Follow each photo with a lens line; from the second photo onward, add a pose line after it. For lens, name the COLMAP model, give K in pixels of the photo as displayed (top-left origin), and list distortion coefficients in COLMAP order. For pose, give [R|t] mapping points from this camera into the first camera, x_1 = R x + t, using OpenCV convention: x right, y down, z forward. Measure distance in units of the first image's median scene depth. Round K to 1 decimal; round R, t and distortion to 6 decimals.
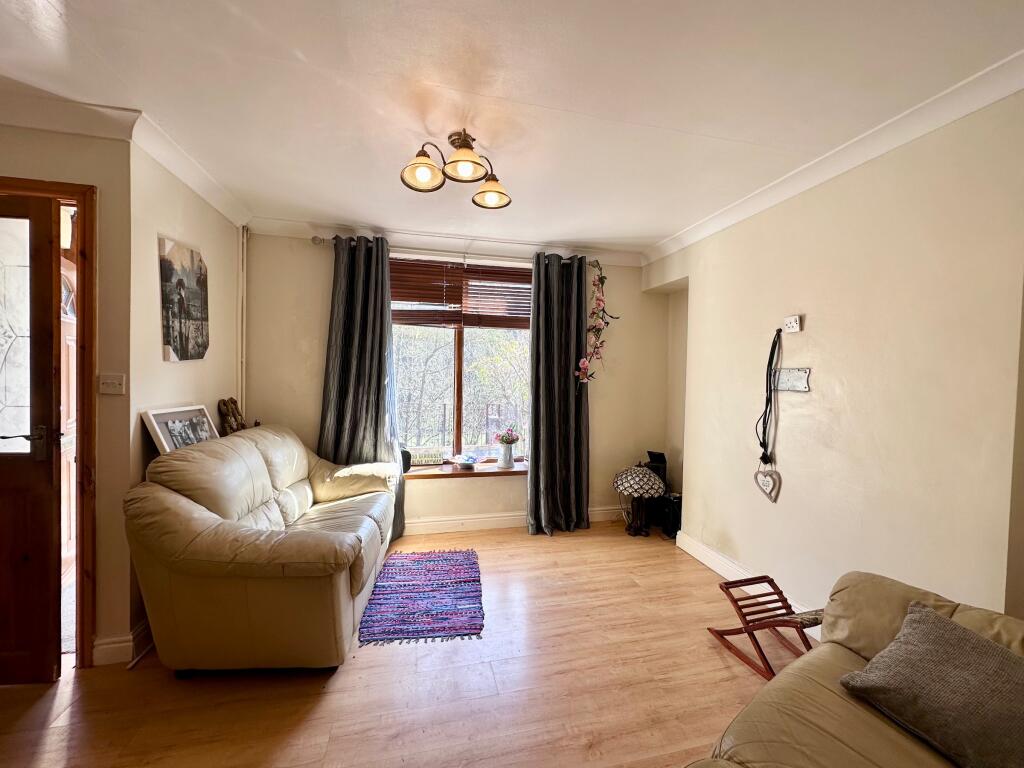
lens RADIAL K [[402.9, 0, 513.6], [0, 402.9, 381.1], [0, 0, 1]] dist [-0.003233, -0.000270]
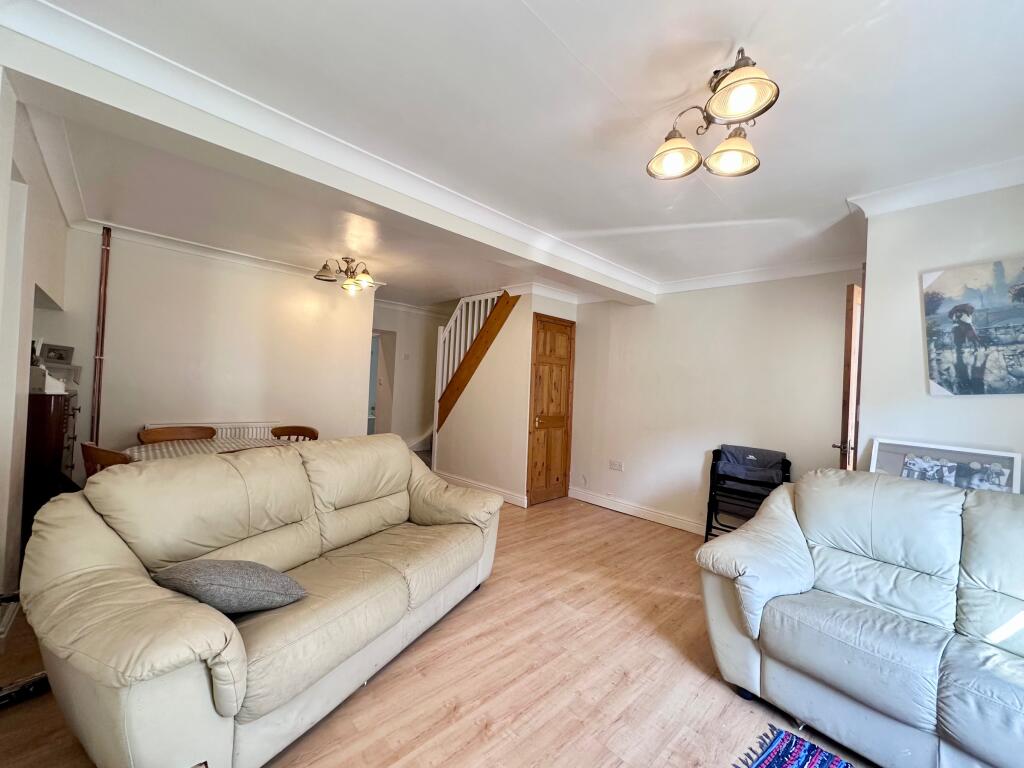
lens RADIAL K [[402.9, 0, 511.7], [0, 402.9, 383.5], [0, 0, 1]] dist [-0.003233, -0.000270]
pose [[-0.861671, -0.060002, -0.503907, 0.700733], [-0.071694, 0.997419, 0.003828, -0.012889], [0.502377, 0.039425, -0.863750, 1.849406]]
